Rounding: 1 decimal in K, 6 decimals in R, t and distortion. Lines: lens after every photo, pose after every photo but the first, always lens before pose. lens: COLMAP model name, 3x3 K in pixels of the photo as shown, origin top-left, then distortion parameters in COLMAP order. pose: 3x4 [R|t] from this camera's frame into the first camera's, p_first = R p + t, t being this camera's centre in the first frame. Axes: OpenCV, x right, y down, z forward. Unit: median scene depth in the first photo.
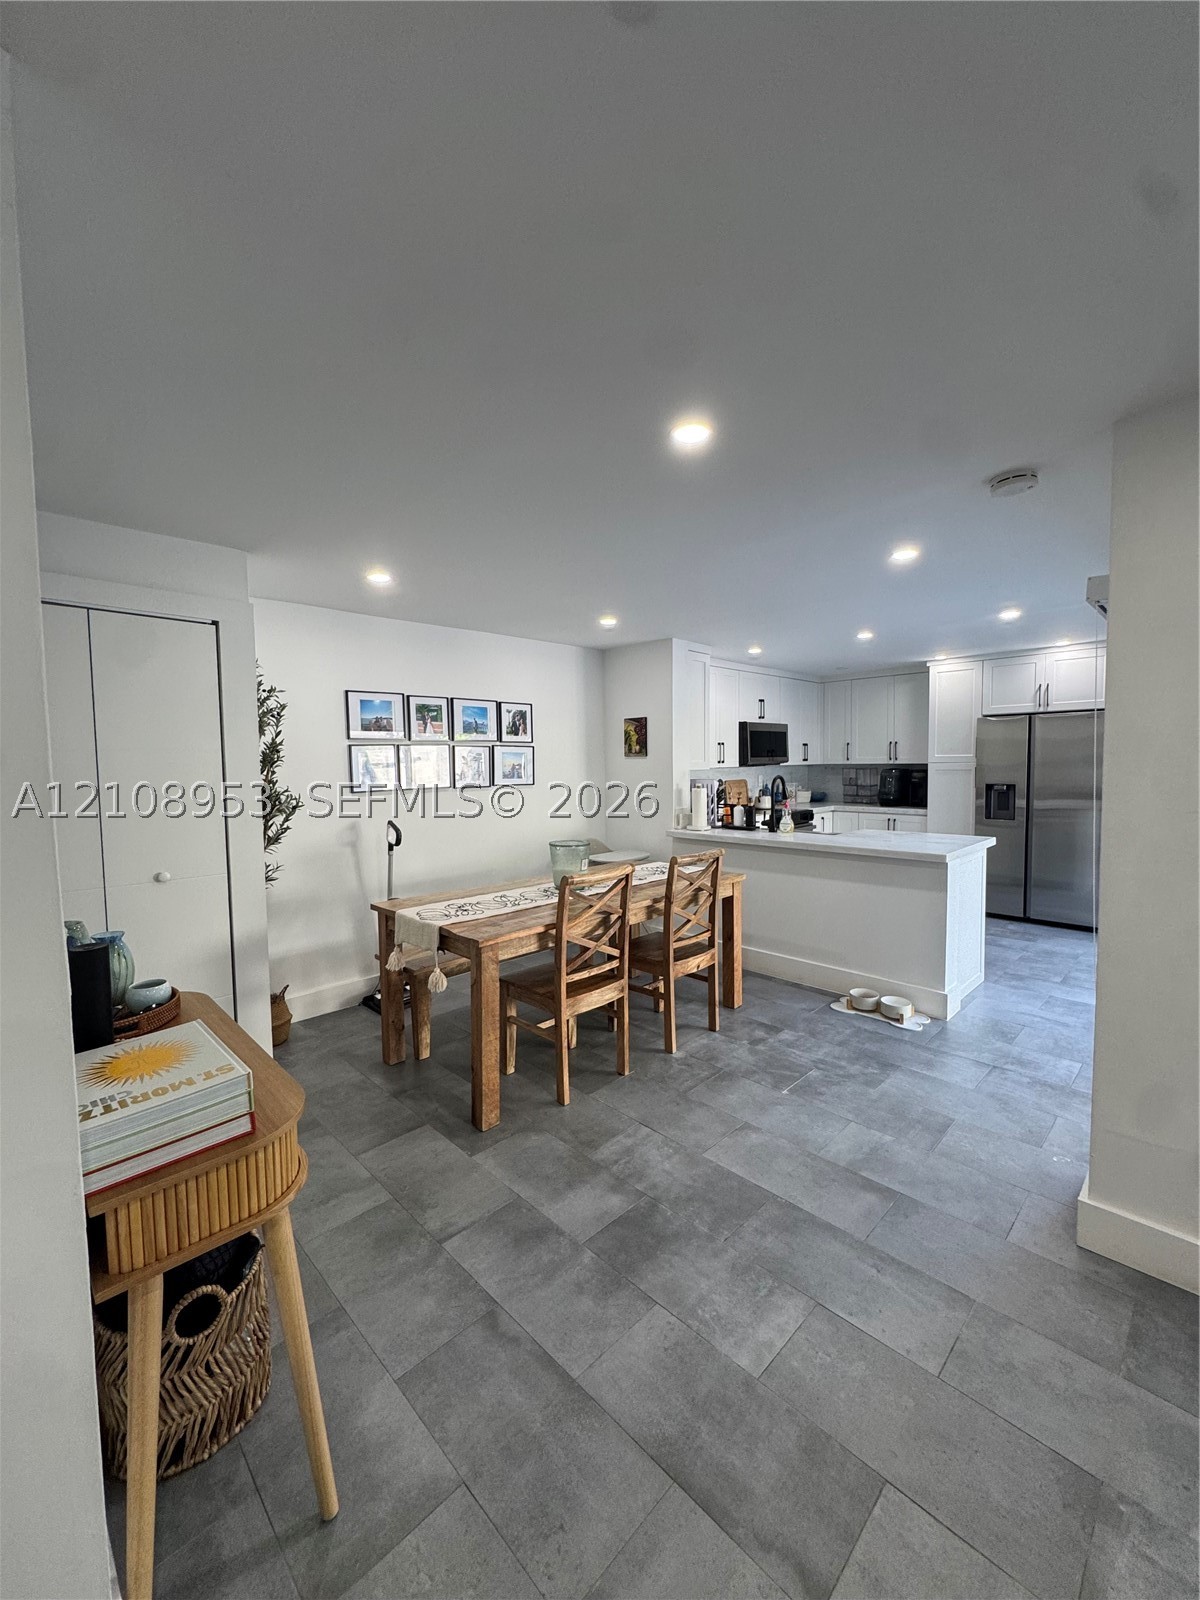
lens RADIAL K [[636.3, 0, 603.9], [0, 636.3, 799.0], [0, 0, 1]] dist [-0.001298, 0.000268]
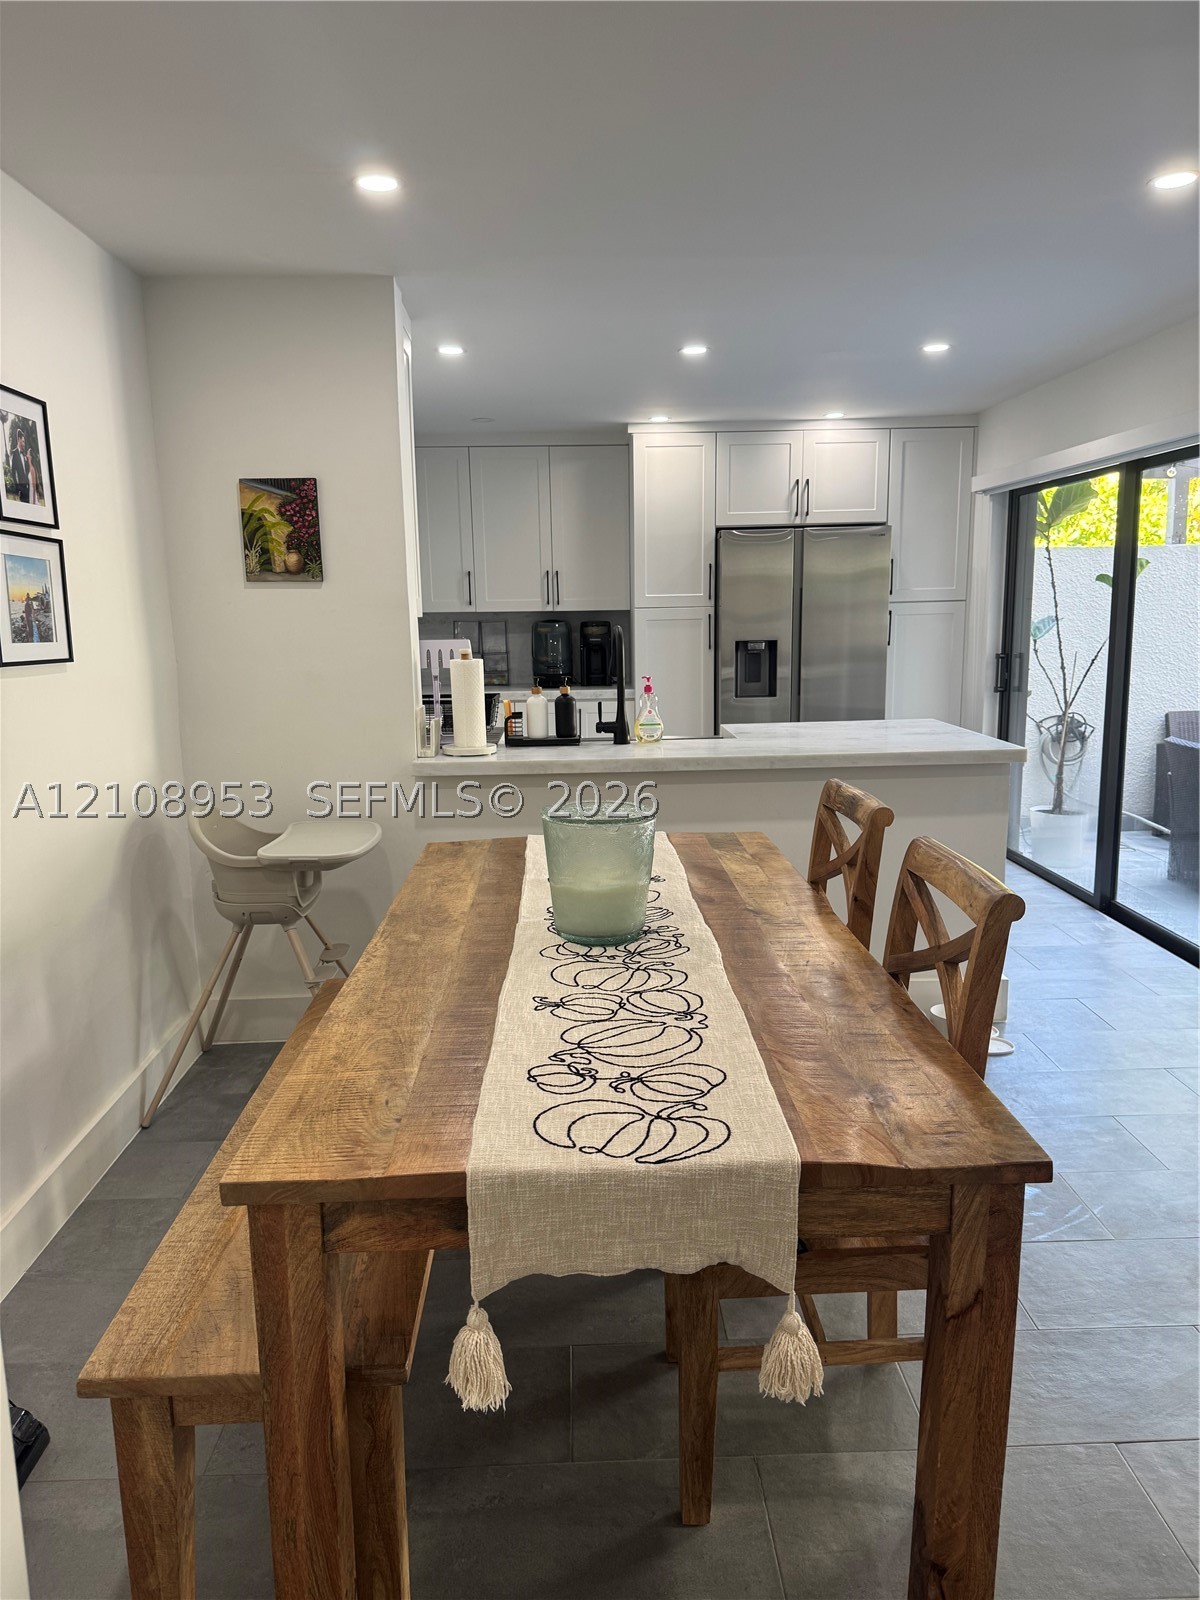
lens RADIAL K [[1126.7, 0, 592.4], [0, 1126.7, 813.0], [0, 0, 1]] dist [0.036785, -0.006160]
pose [[0.685904, -0.127862, 0.716371, -0.300633], [0.051081, 0.990474, 0.127876, -0.005093], [-0.725897, -0.051118, 0.685901, 0.343576]]
